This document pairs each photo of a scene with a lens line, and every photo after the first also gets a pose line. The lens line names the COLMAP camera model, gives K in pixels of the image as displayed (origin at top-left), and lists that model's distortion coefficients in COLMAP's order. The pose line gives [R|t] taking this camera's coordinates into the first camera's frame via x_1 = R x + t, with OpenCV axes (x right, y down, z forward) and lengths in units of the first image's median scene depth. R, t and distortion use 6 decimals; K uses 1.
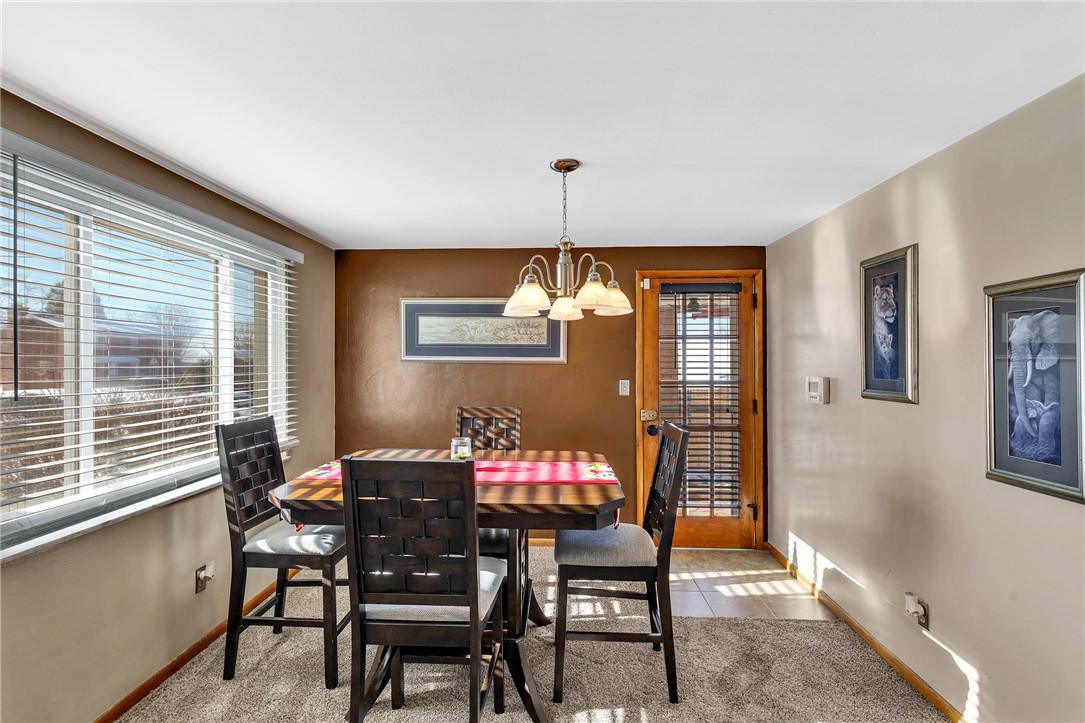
lens RADIAL K [[501.7, 0, 544.2], [0, 501.7, 362.0], [0, 0, 1]] dist [-0.001976, 0.000229]
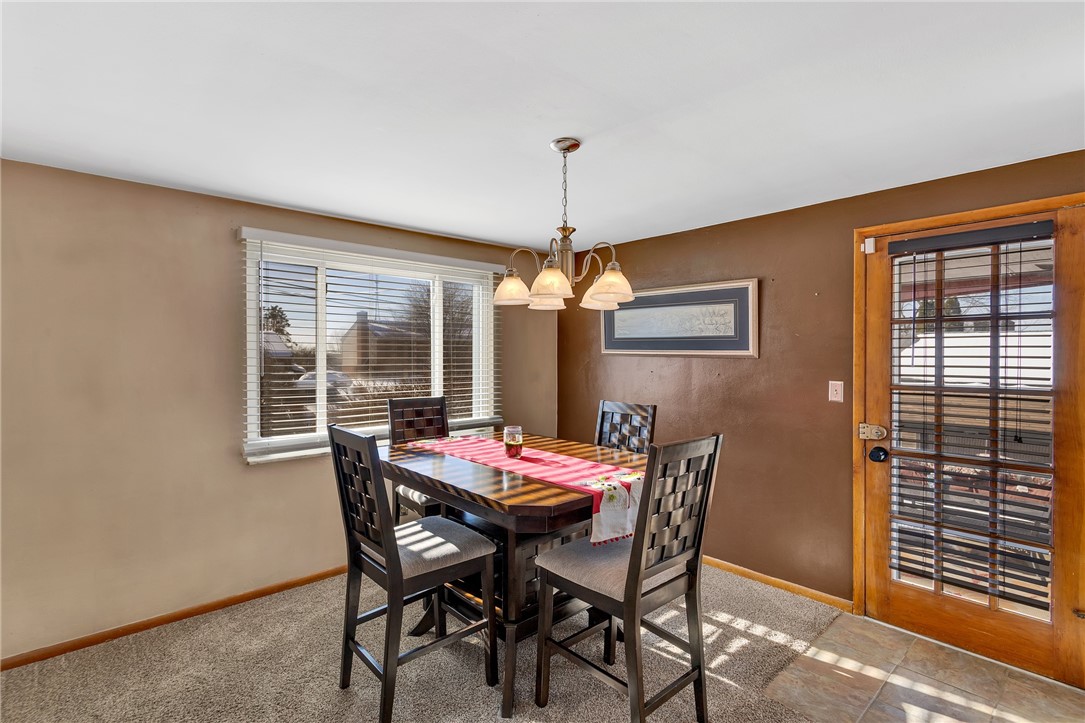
lens RADIAL K [[501.7, 0, 542.1], [0, 501.7, 359.5], [0, 0, 1]] dist [-0.001976, 0.000229]
pose [[0.698681, 0.010447, -0.715357, 0.387931], [-0.000039, 0.999894, 0.014565, -0.006576], [0.715433, -0.010148, 0.698608, 0.177203]]
